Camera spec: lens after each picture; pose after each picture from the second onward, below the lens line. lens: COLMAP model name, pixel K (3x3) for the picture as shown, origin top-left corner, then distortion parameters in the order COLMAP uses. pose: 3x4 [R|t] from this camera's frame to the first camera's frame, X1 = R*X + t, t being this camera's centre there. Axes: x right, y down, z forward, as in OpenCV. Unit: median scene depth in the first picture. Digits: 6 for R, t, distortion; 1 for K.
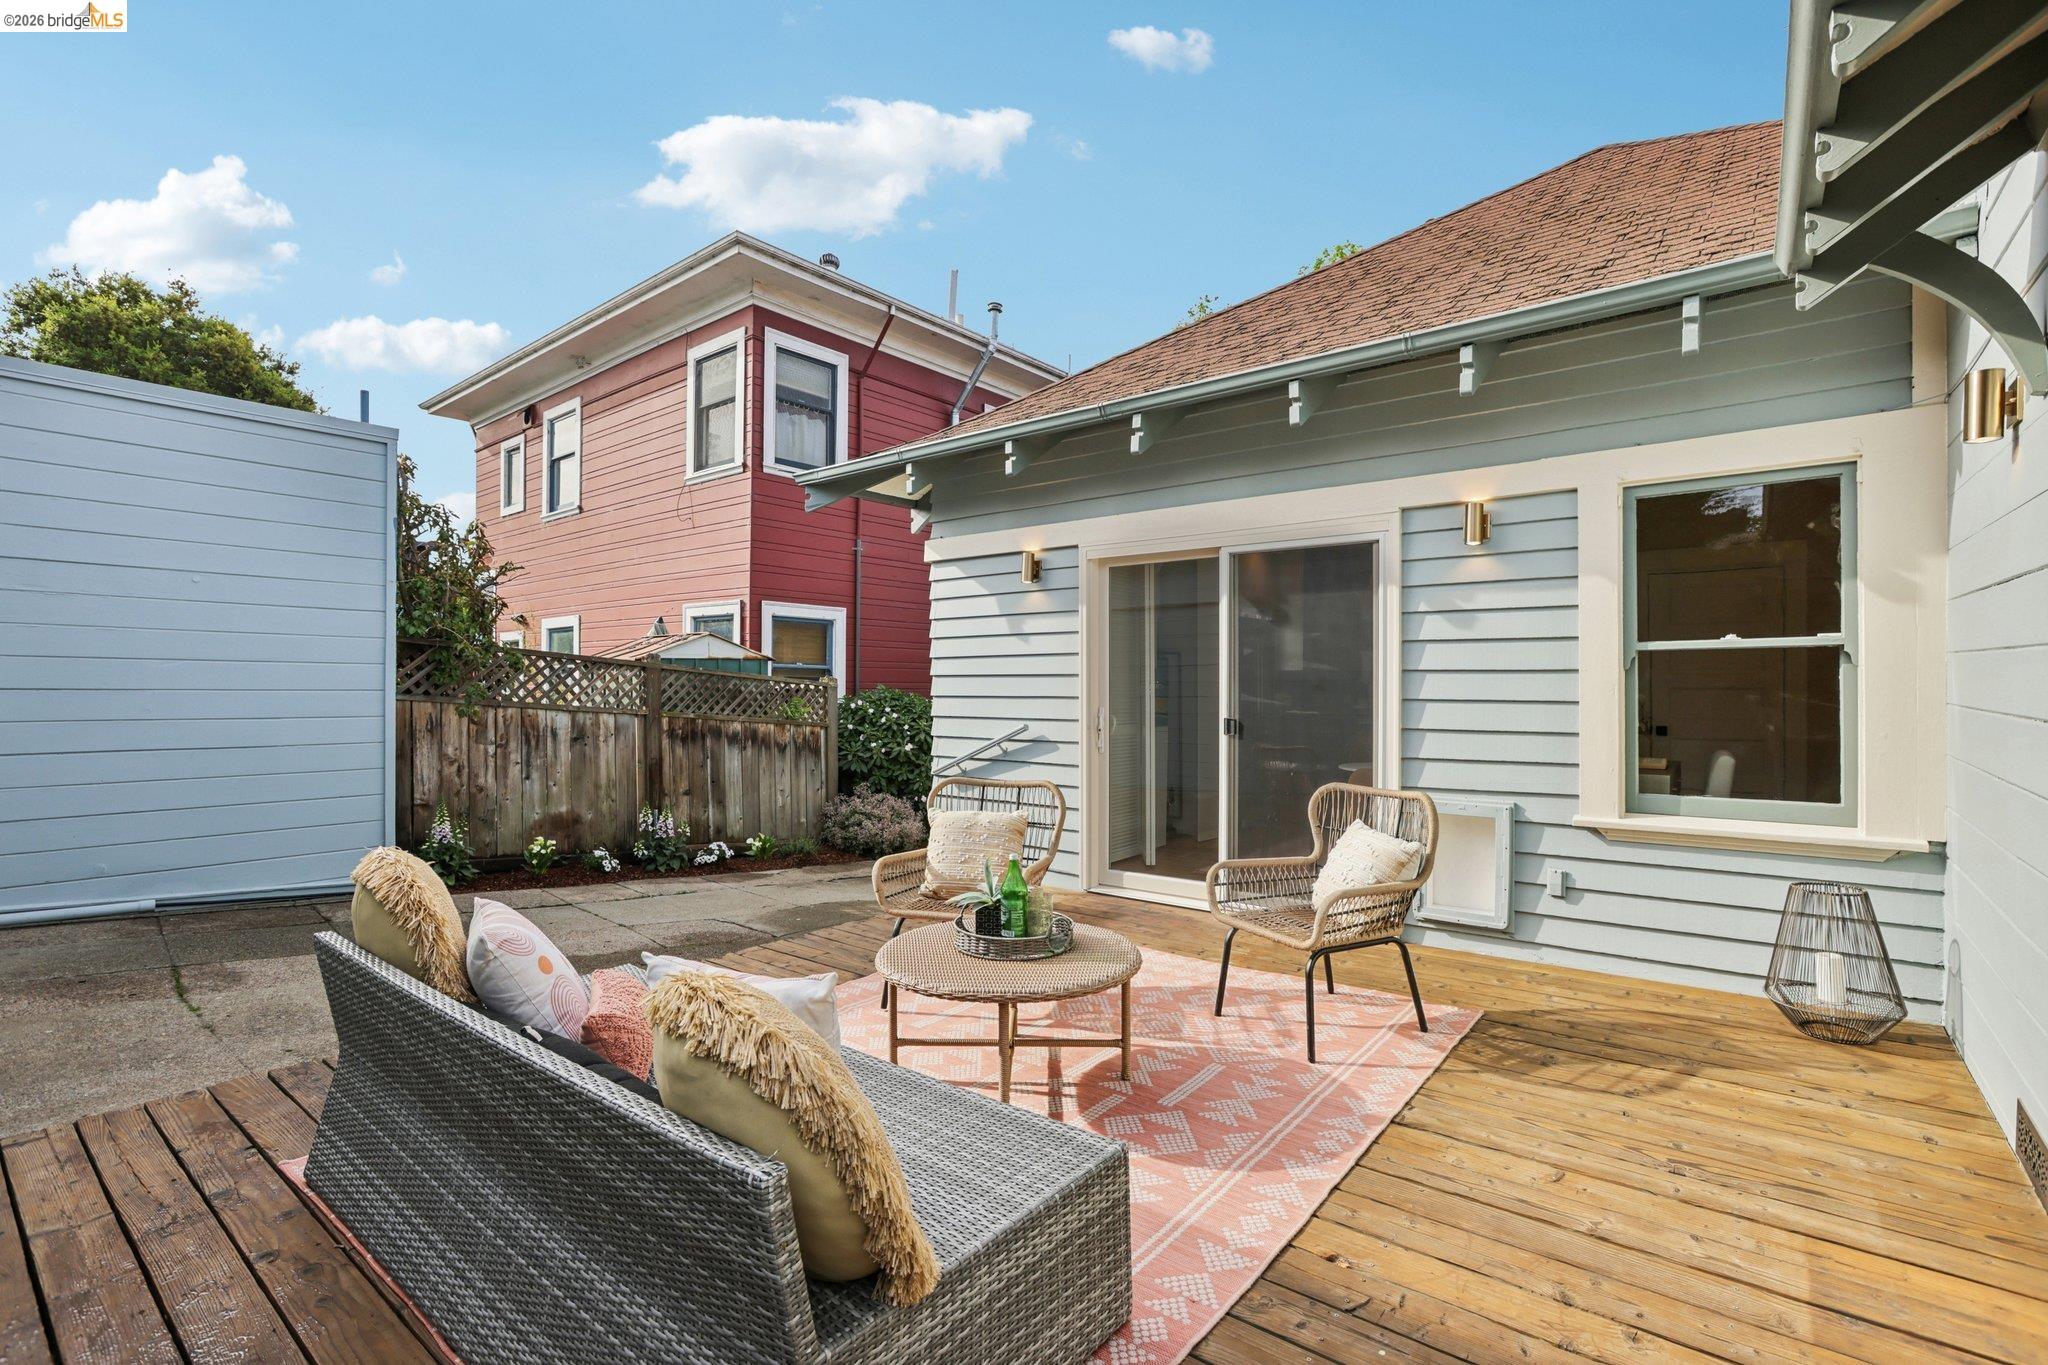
lens RADIAL K [[930.6, 0, 1032.2], [0, 930.6, 695.6], [0, 0, 1]] dist [-0.026888, 0.005082]
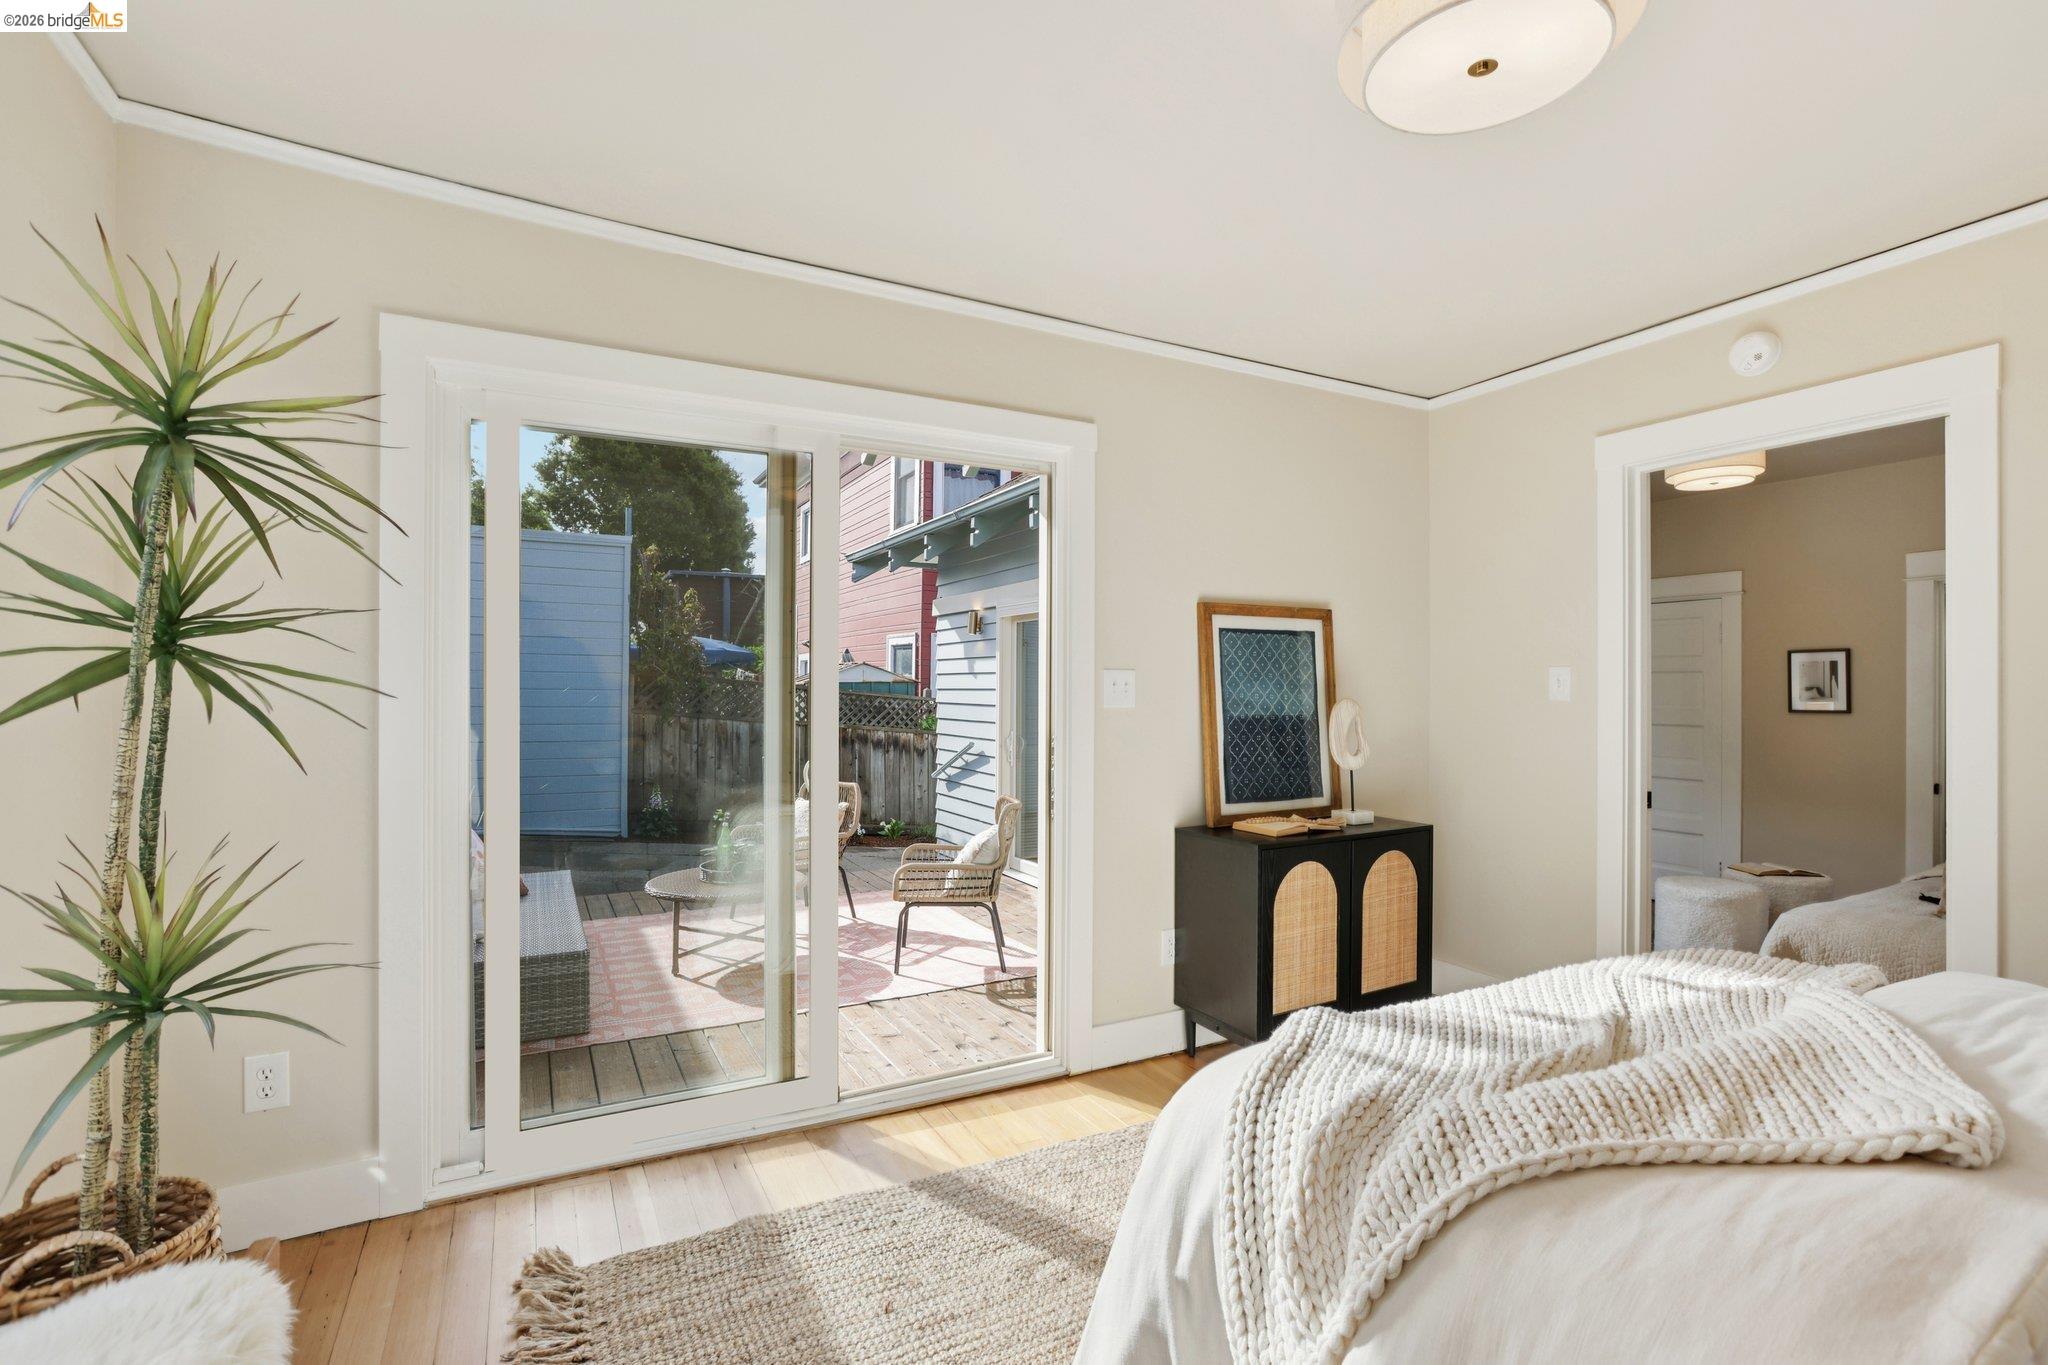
lens RADIAL K [[930.6, 0, 1021.5], [0, 930.6, 683.0], [0, 0, 1]] dist [-0.026888, 0.005082]
pose [[0.917675, 0.003105, -0.397320, 0.511229], [-0.009441, 0.999858, -0.013992, -0.030654], [0.397220, 0.016592, 0.917573, -0.155659]]
